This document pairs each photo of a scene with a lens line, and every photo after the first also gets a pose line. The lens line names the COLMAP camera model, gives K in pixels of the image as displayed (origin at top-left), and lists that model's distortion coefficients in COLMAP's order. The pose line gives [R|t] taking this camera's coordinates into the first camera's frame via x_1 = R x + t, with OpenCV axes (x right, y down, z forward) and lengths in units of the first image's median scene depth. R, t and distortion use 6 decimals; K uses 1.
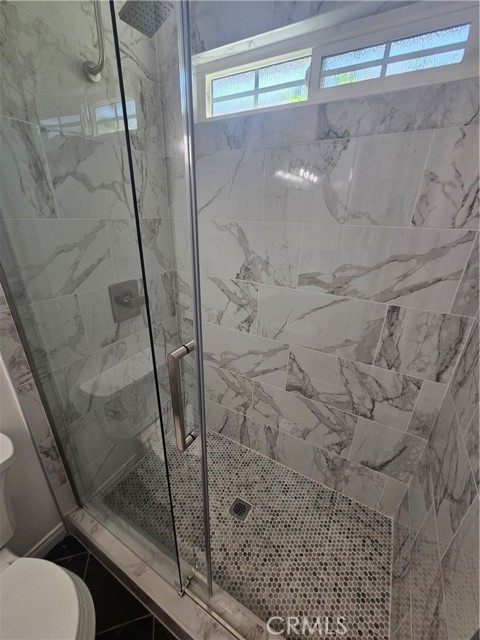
lens RADIAL K [[262.5, 0, 240.4], [0, 262.5, 319.8], [0, 0, 1]] dist [-0.007626, 0.000033]
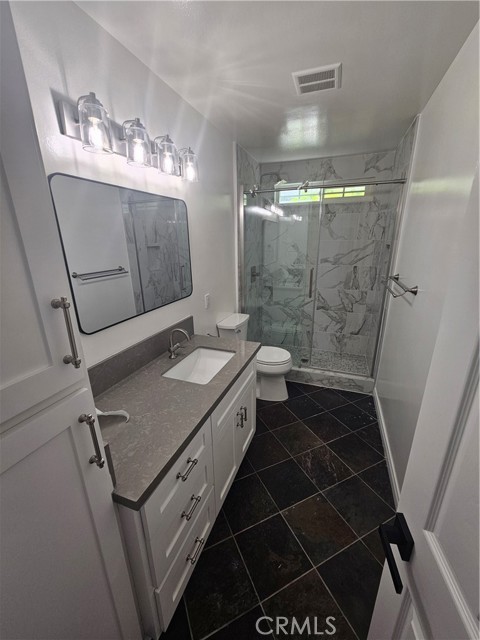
lens RADIAL K [[262.5, 0, 240.2], [0, 262.5, 320.8], [0, 0, 1]] dist [-0.007626, 0.000033]
pose [[0.986658, -0.081643, 0.140854, -1.074413], [0.093834, 0.992190, -0.082187, 0.629088], [-0.133044, 0.094307, 0.986613, -1.565783]]
